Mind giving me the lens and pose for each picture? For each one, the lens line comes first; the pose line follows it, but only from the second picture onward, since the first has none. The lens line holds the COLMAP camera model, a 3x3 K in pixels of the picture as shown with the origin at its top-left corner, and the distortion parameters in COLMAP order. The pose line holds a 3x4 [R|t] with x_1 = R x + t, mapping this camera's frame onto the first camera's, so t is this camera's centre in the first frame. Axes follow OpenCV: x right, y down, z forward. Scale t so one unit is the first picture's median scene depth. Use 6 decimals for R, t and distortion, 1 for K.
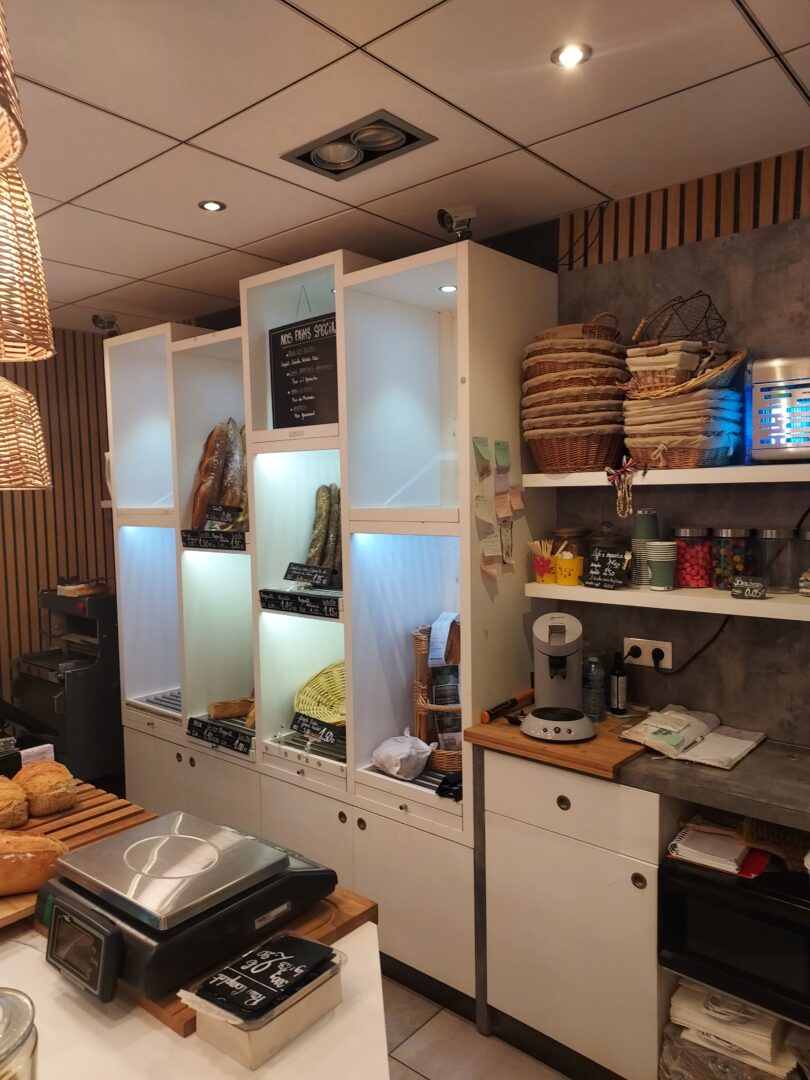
lens RADIAL K [[779.5, 0, 406.8], [0, 779.5, 541.1], [0, 0, 1]] dist [0.060639, -0.036888]
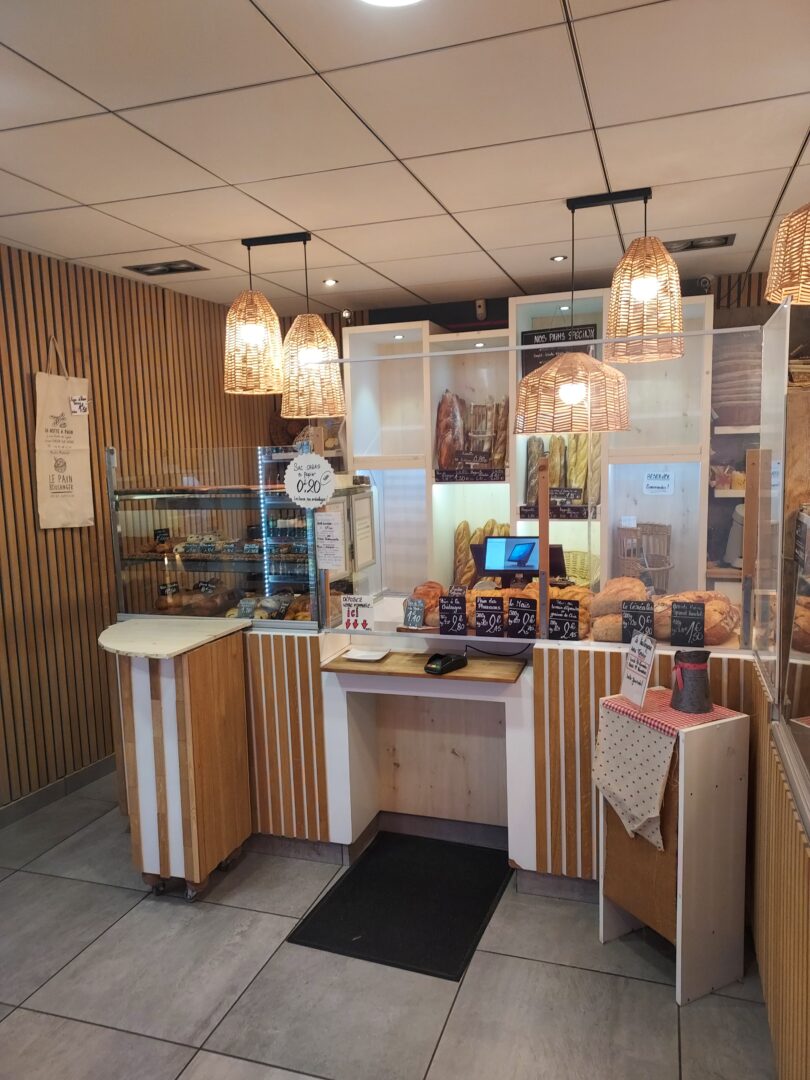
lens RADIAL K [[779.5, 0, 404.3], [0, 779.5, 541.9], [0, 0, 1]] dist [0.060639, -0.036888]
pose [[0.931528, -0.047311, 0.360579, -0.909984], [0.032164, 0.998334, 0.047898, 0.050041], [-0.362245, -0.033021, 0.931498, -0.314149]]
